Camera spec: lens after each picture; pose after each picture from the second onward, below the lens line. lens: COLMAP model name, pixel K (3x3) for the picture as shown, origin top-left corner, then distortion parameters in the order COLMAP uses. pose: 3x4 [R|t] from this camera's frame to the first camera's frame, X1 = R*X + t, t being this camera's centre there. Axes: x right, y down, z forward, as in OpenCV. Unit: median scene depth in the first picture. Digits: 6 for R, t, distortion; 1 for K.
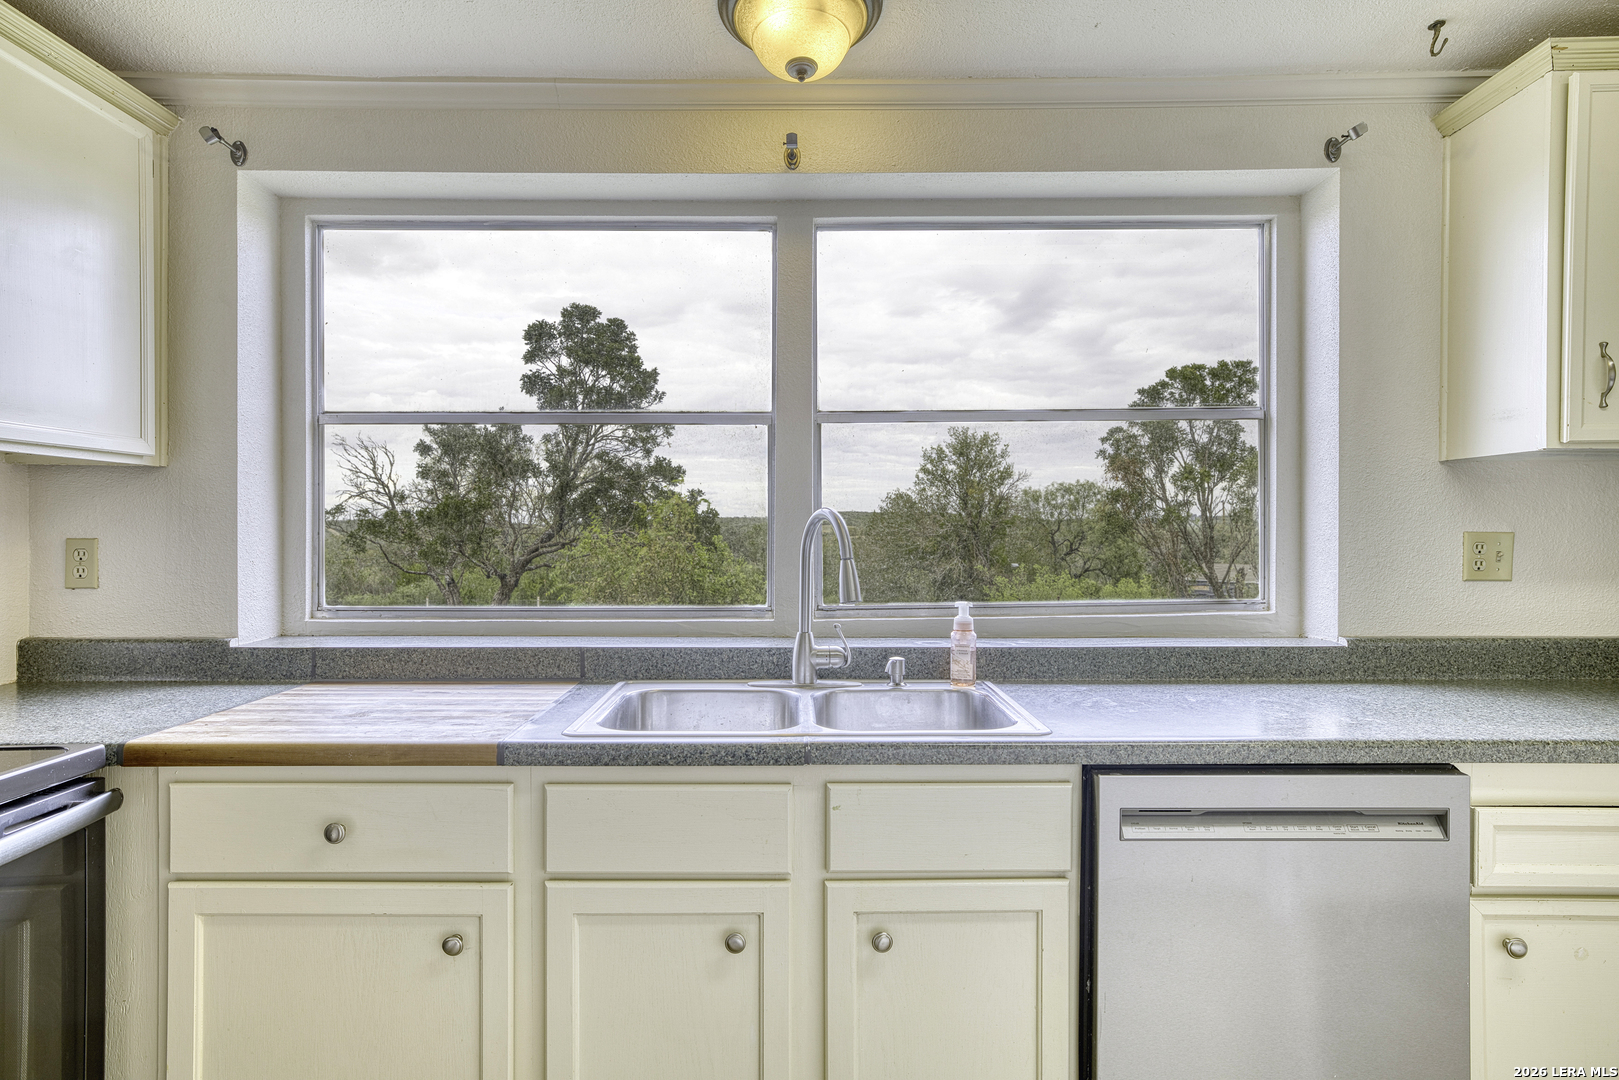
lens RADIAL K [[939.2, 0, 808.3], [0, 939.2, 537.7], [0, 0, 1]] dist [0.000754, 0.002562]
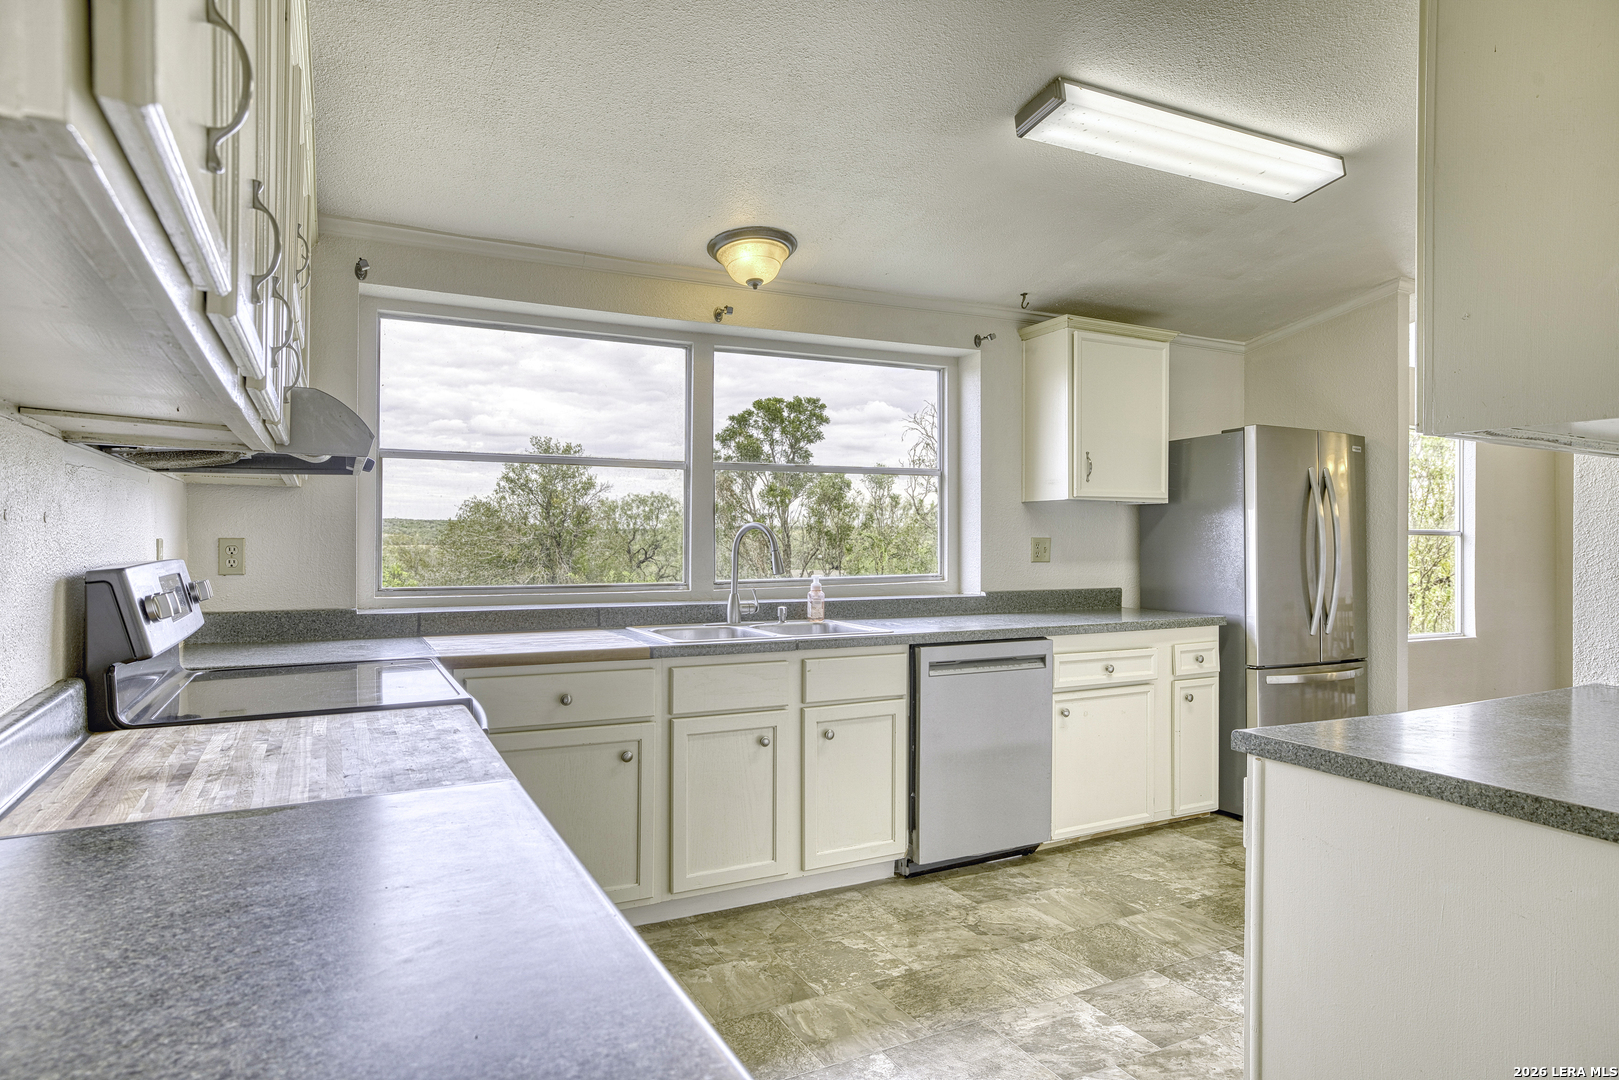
lens RADIAL K [[939.2, 0, 812.1], [0, 939.2, 539.7], [0, 0, 1]] dist [0.000754, 0.002562]
pose [[0.893879, 0.002836, 0.448300, -0.563032], [0.000668, 0.999970, -0.007658, 0.012100], [-0.448309, 0.007145, 0.893850, -0.528522]]
